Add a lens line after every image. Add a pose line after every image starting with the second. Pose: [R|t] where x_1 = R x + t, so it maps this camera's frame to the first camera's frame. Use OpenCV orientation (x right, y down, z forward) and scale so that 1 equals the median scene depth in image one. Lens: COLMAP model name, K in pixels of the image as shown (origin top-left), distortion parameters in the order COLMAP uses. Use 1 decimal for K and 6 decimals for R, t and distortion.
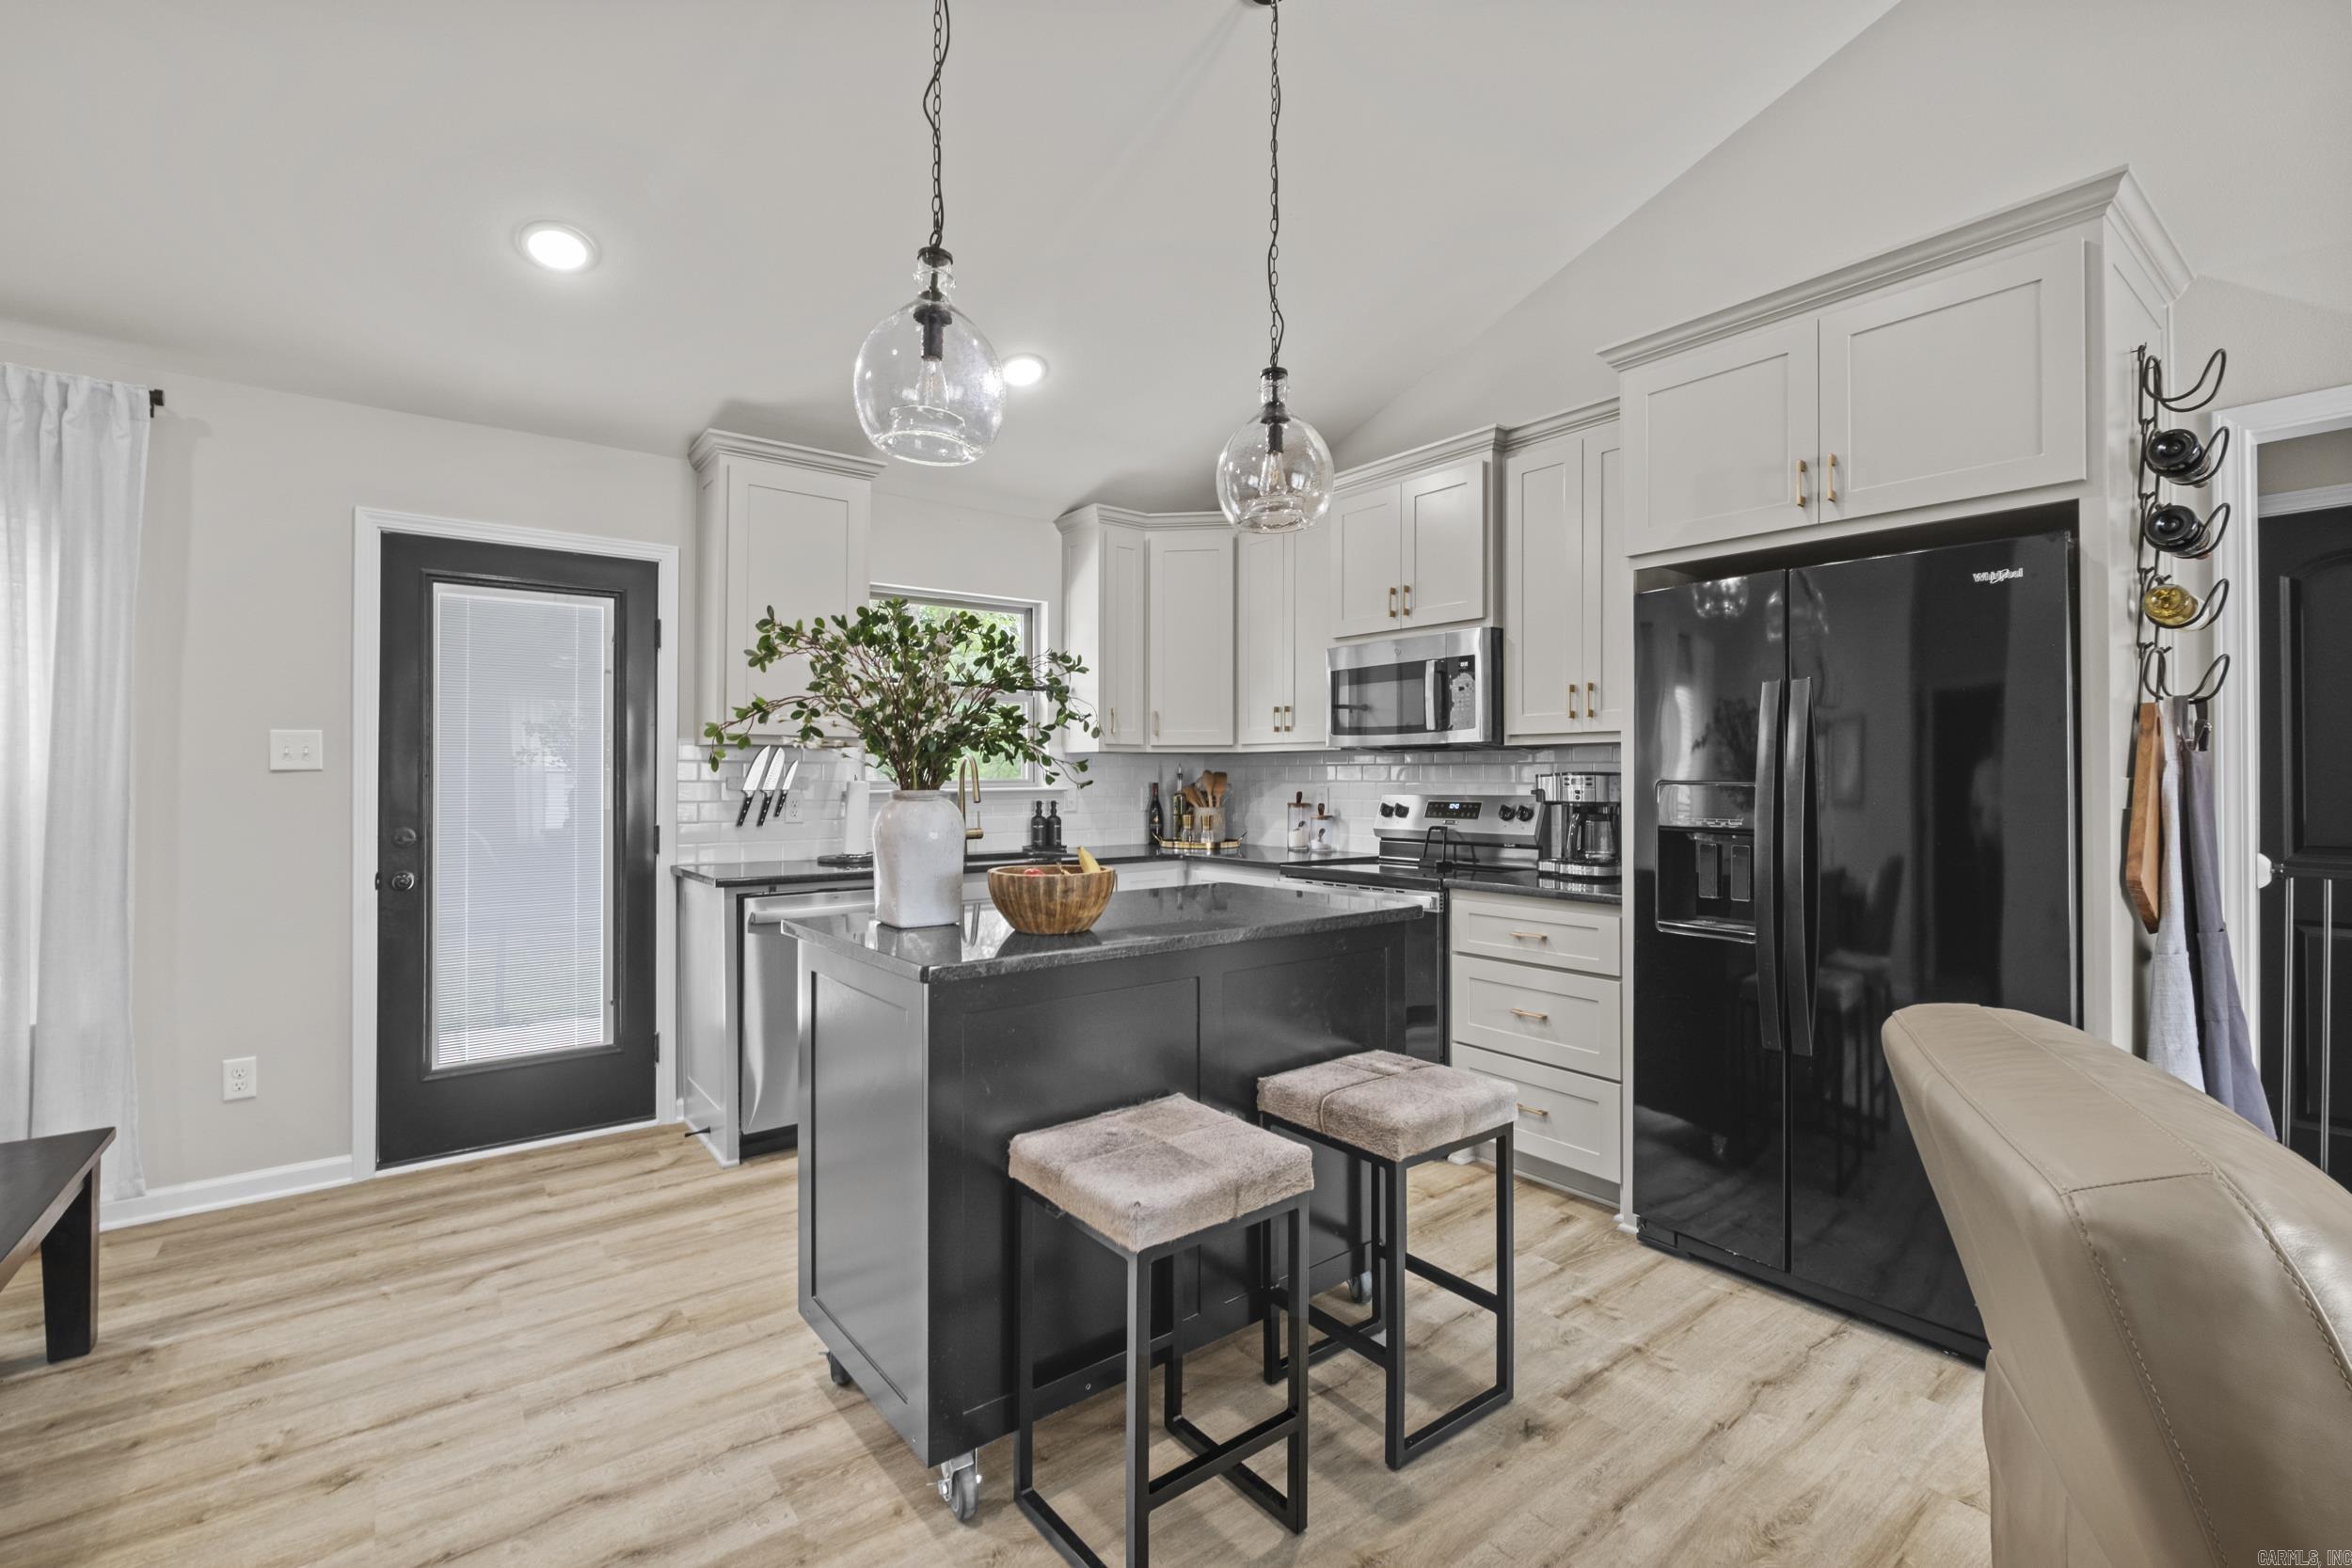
lens RADIAL K [[1015.9, 0, 1162.0], [0, 1015.9, 769.2], [0, 0, 1]] dist [-0.009717, 0.001247]
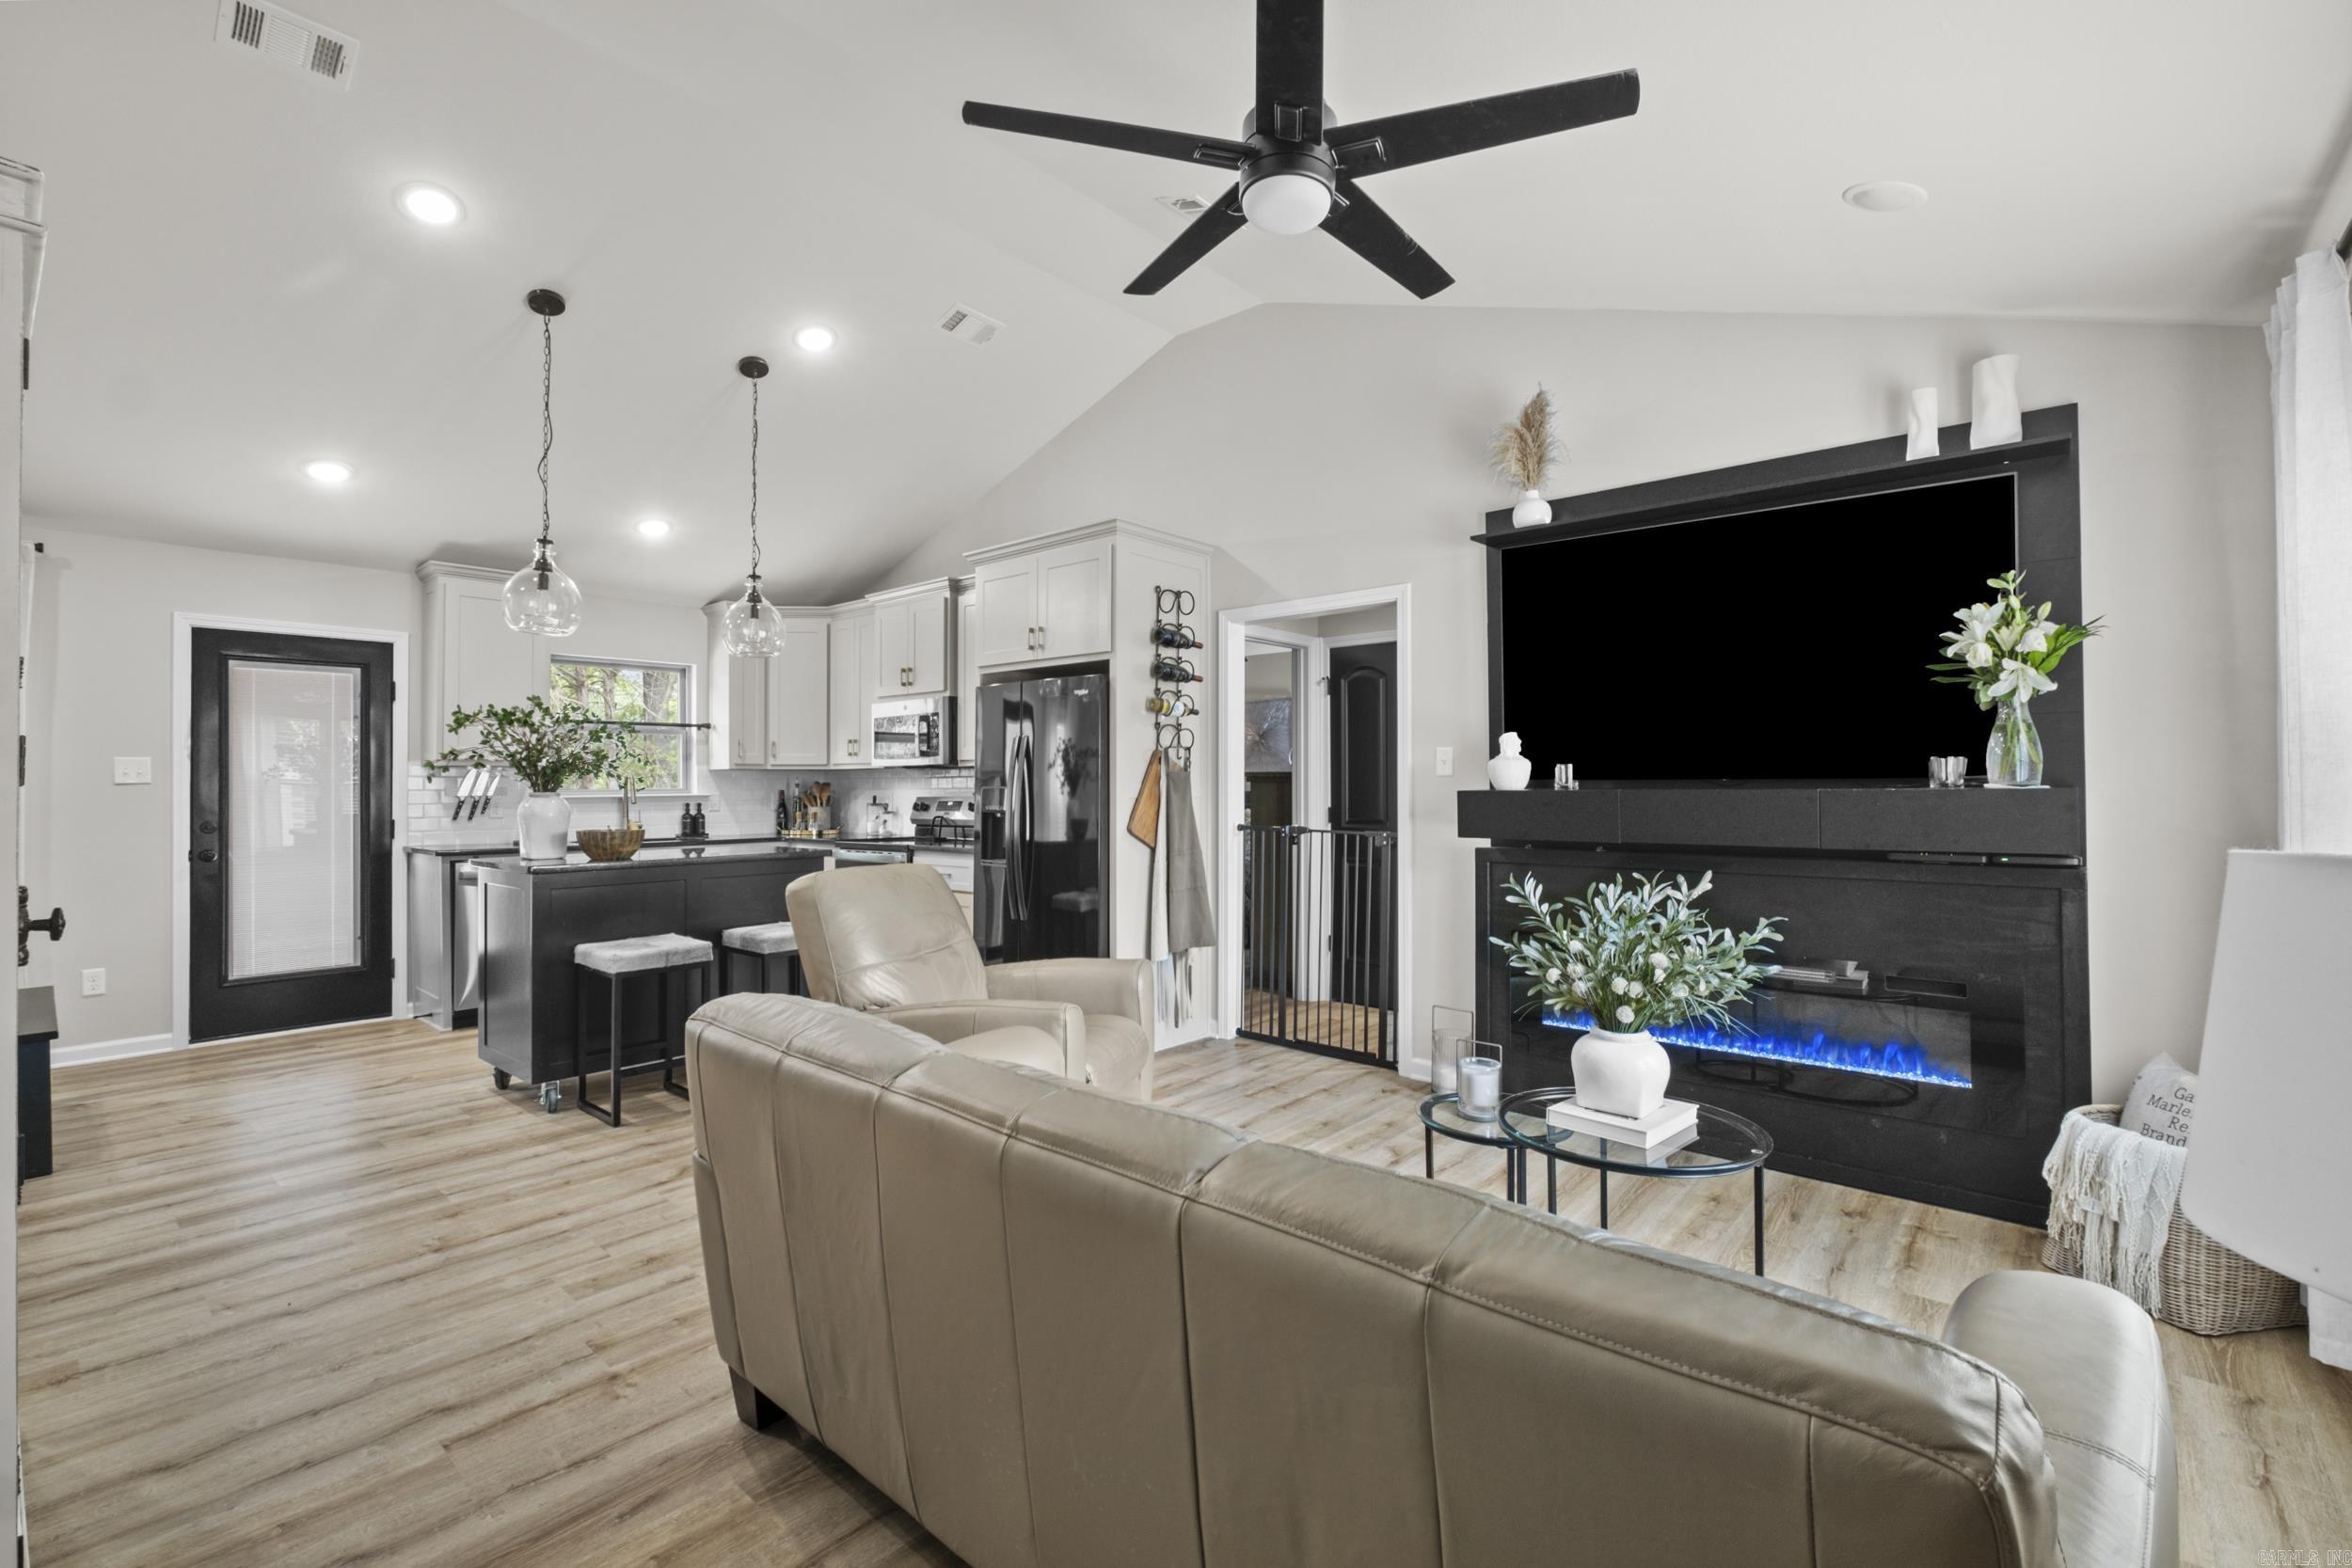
lens RADIAL K [[1015.9, 0, 1157.6], [0, 1015.9, 775.5], [0, 0, 1]] dist [-0.009717, 0.001247]
pose [[0.980771, -0.002259, 0.195149, 0.386390], [0.002891, 0.999991, -0.002951, -0.002184], [-0.195141, 0.003458, 0.980769, -0.829154]]
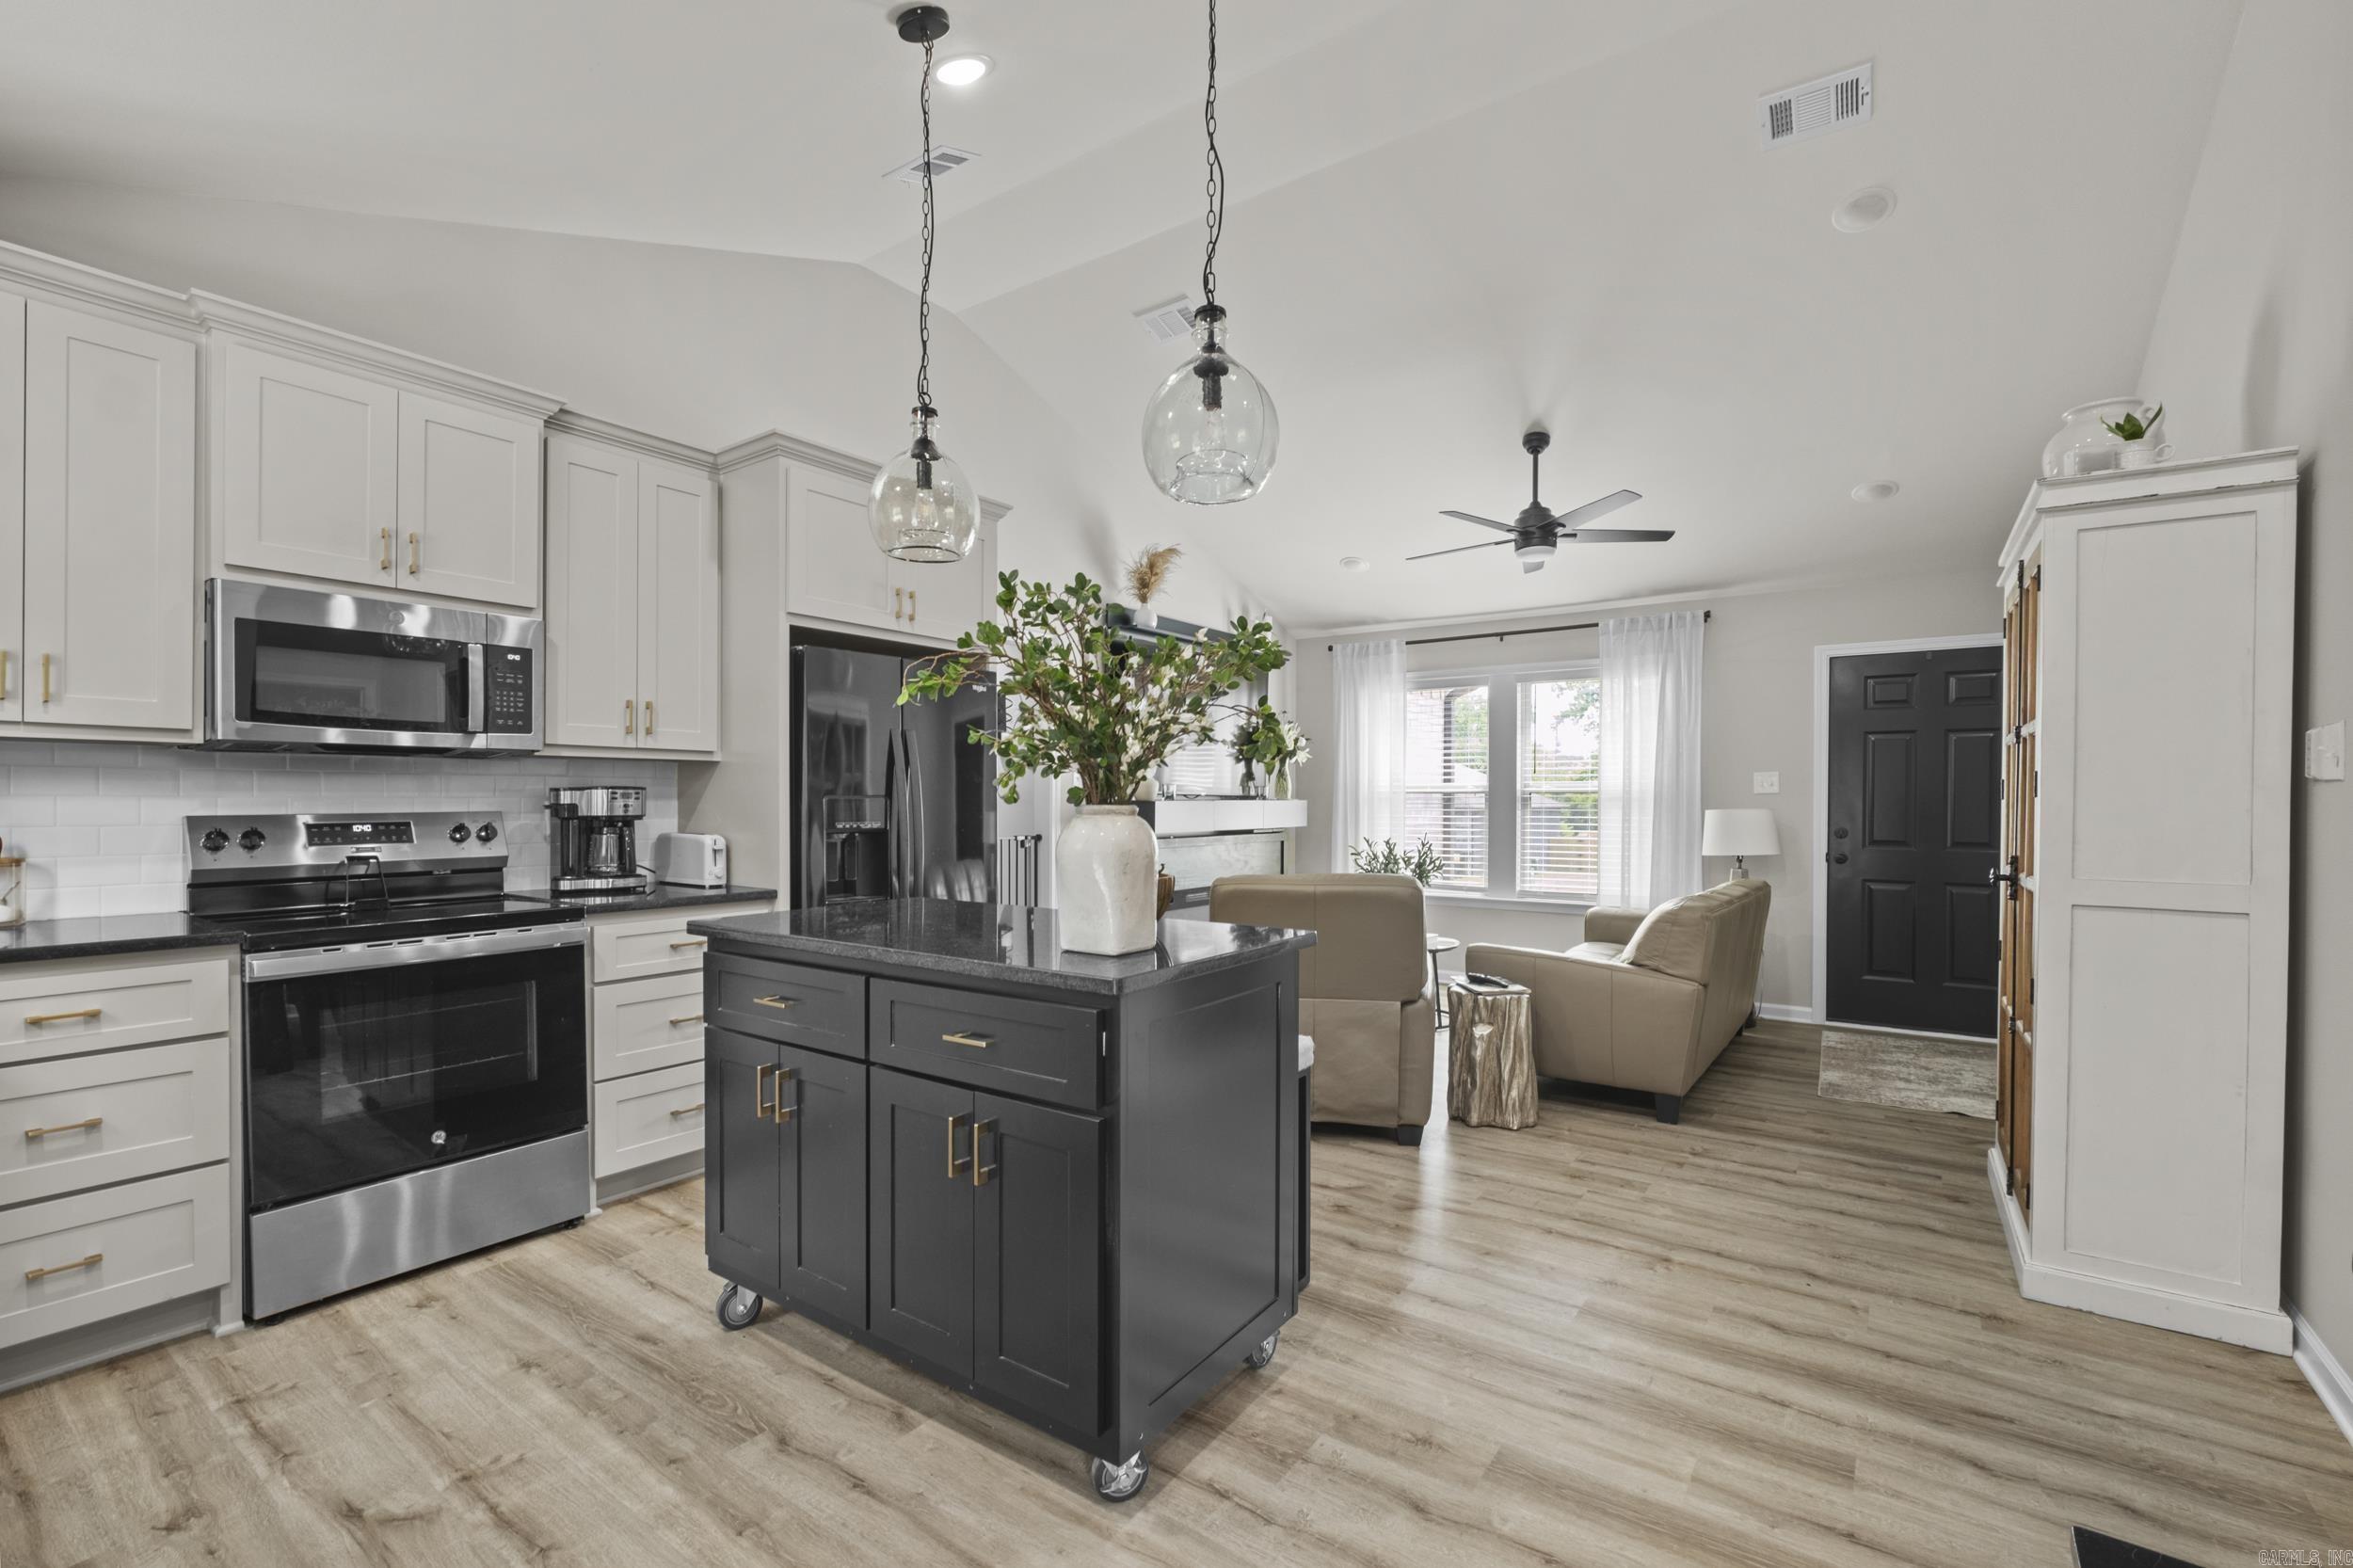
lens RADIAL K [[1016.4, 0, 1167.0], [0, 1016.4, 803.7], [0, 0, 1]] dist [-0.009717, 0.001247]
pose [[-0.280538, -0.008869, 0.959802, -0.779467], [-0.012470, 0.999907, 0.005595, 0.009007], [-0.959762, -0.010399, -0.280622, 0.826746]]
